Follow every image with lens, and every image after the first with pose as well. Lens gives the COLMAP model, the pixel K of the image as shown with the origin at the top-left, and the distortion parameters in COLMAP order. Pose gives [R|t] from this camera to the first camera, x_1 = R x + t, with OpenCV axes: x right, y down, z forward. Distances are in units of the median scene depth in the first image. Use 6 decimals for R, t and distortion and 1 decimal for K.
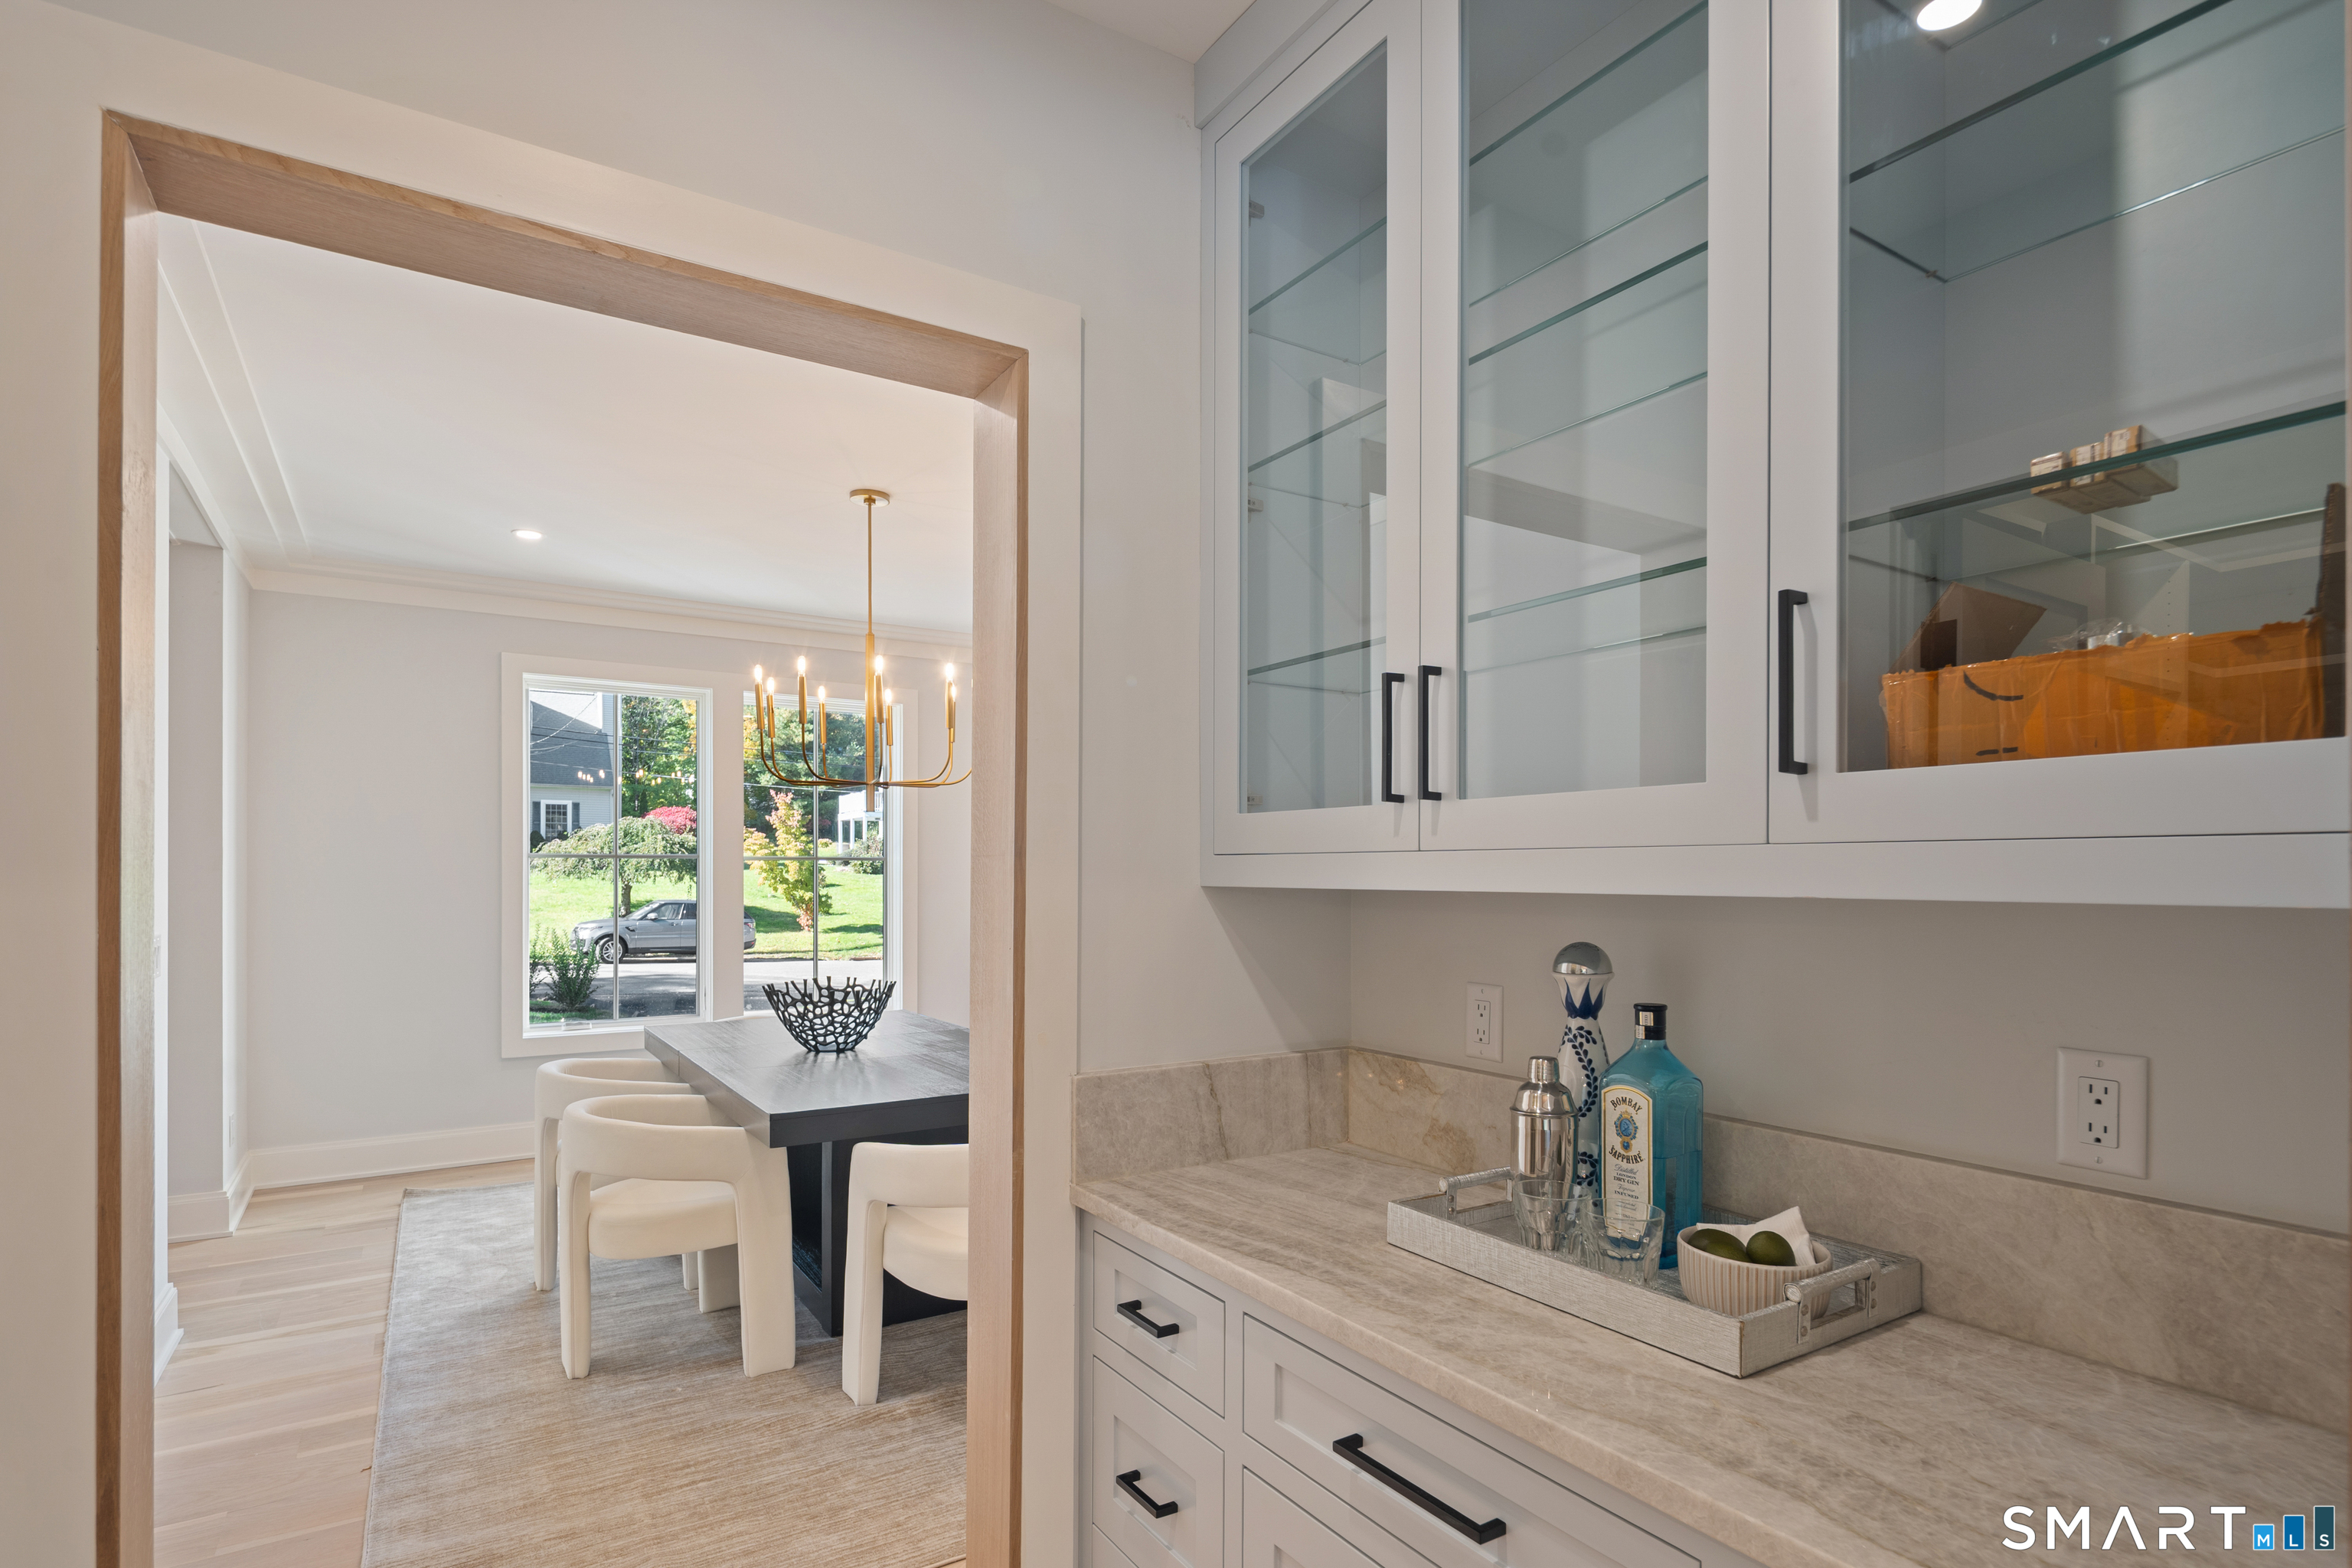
lens RADIAL K [[1175.4, 0, 1186.4], [0, 1175.4, 869.7], [0, 0, 1]] dist [0.002375, -0.003053]
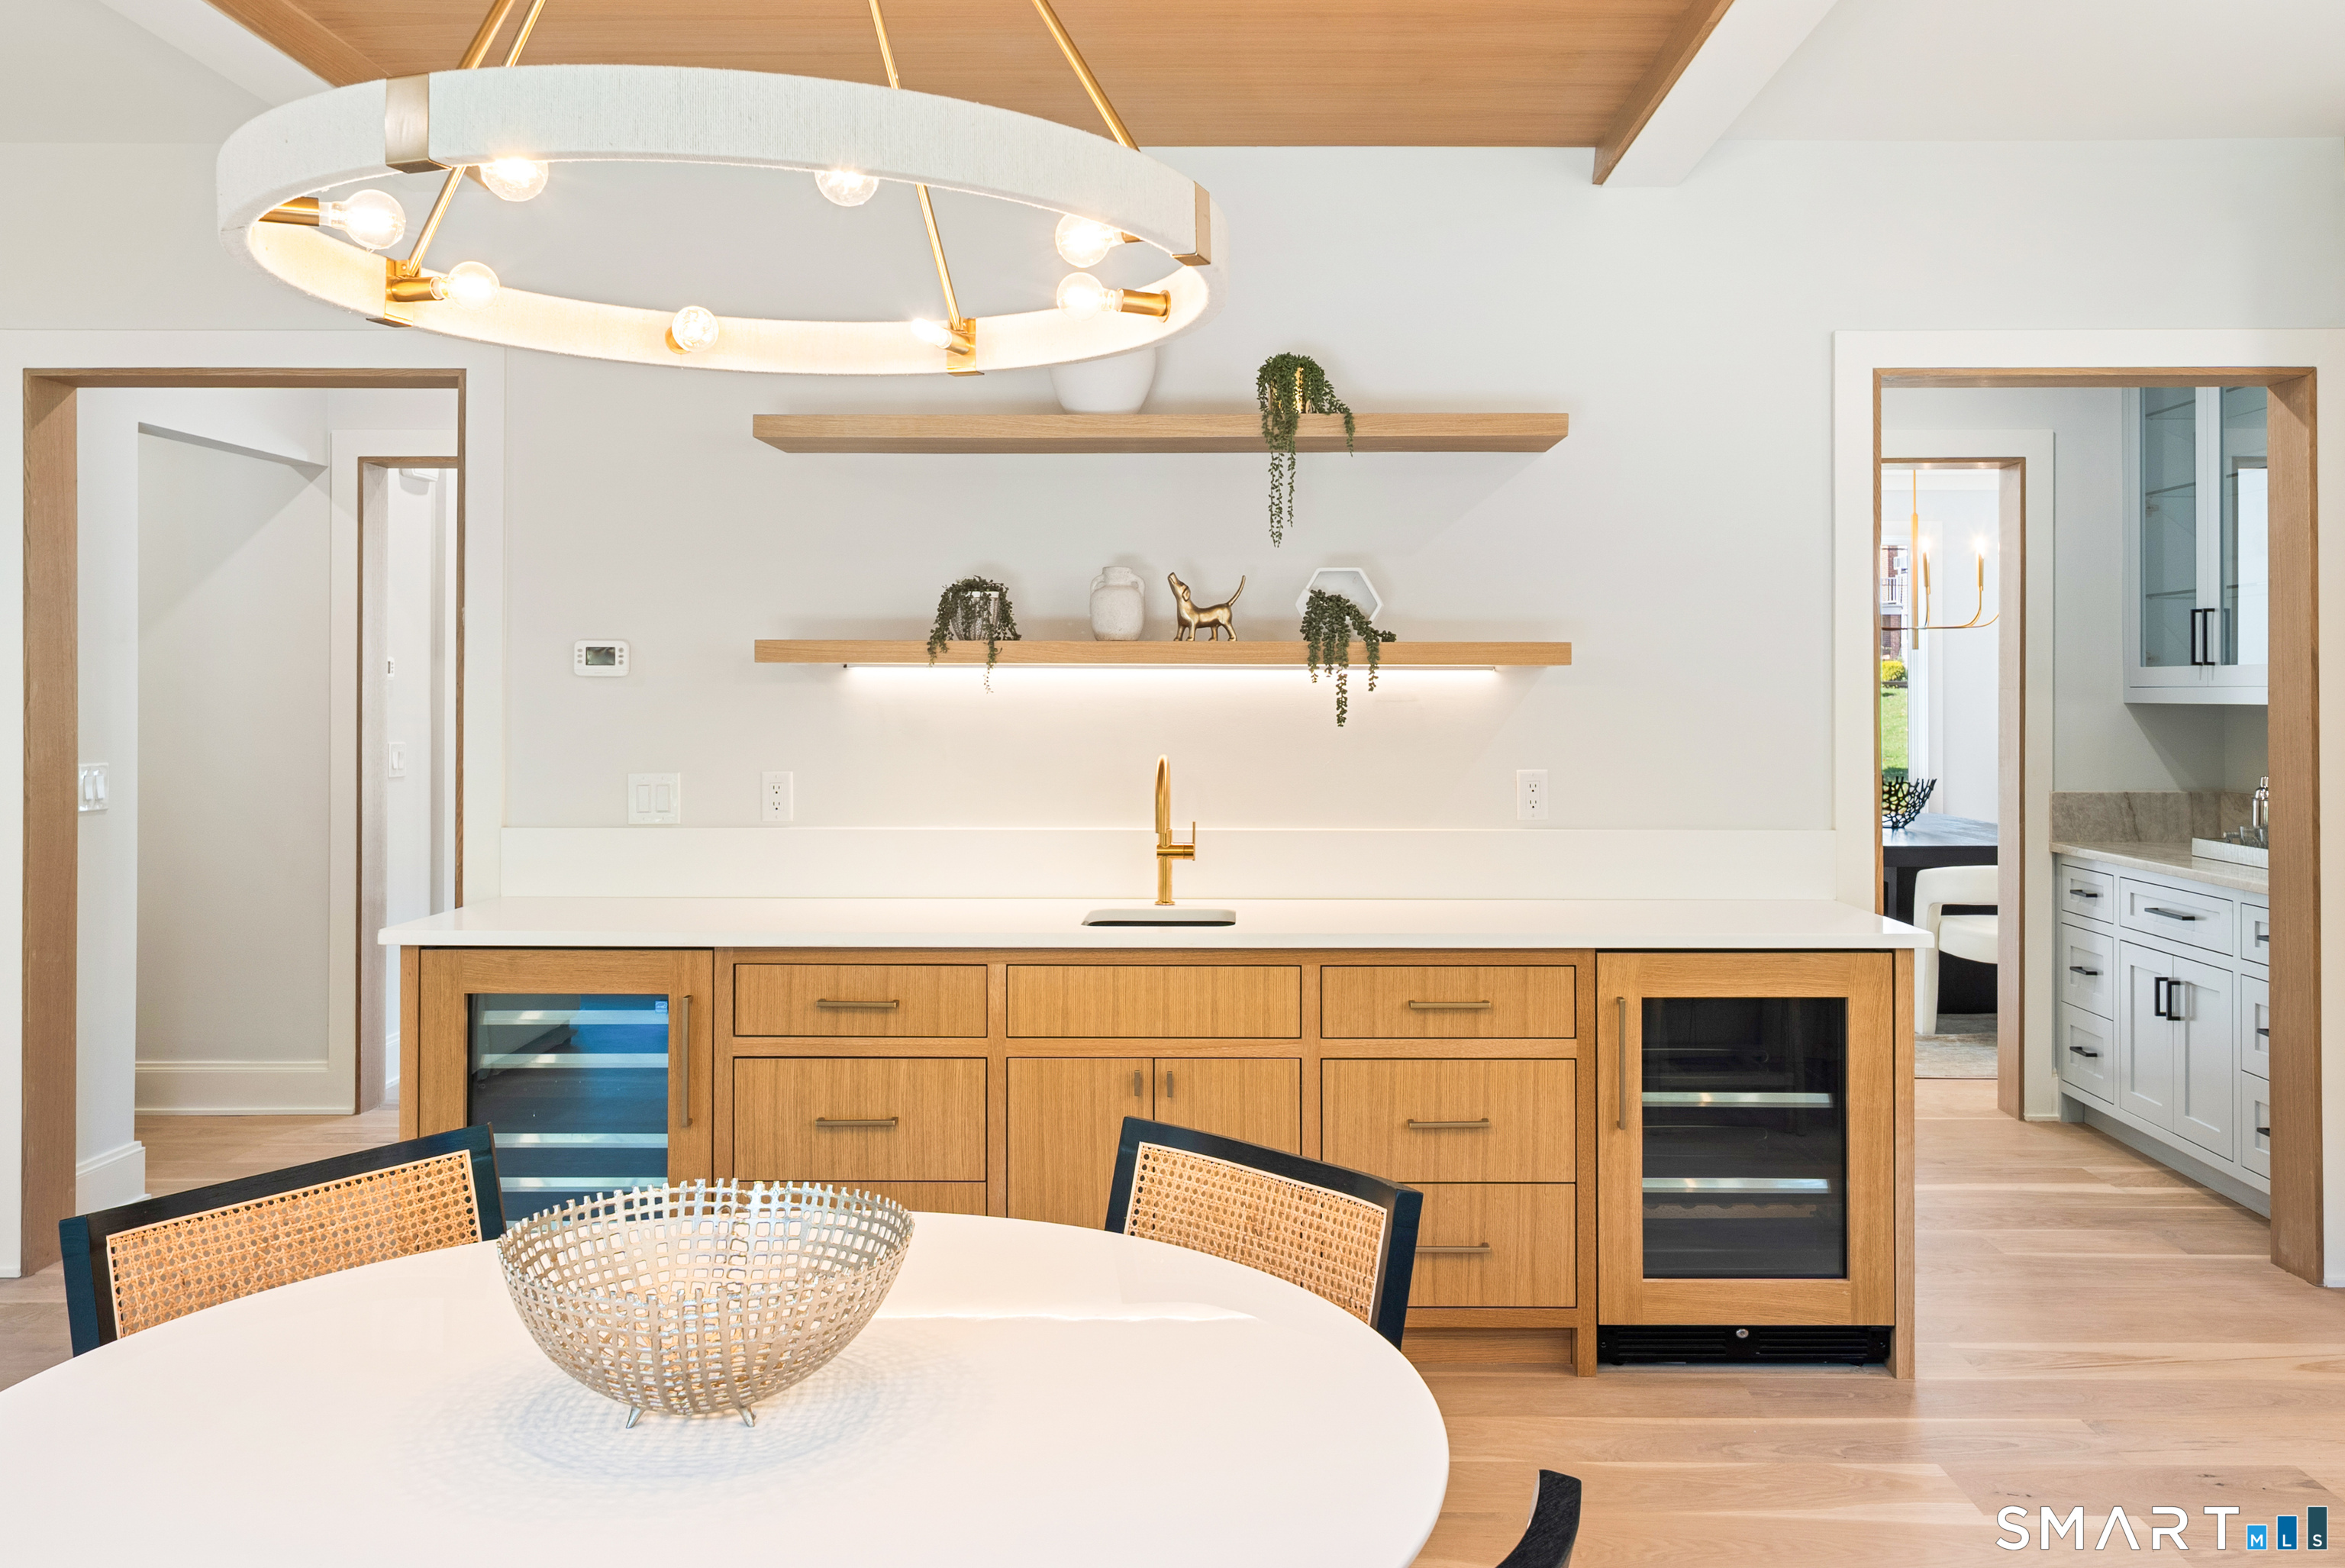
lens RADIAL K [[1655.8, 0, 1265.5], [0, 1655.8, 690.1], [0, 0, 1]] dist [-0.003437, -0.000582]
pose [[0.827112, -0.005134, -0.562014, 0.389505], [0.001688, 0.999976, -0.006650, 0.008246], [0.562035, 0.004552, 0.827101, -2.155942]]
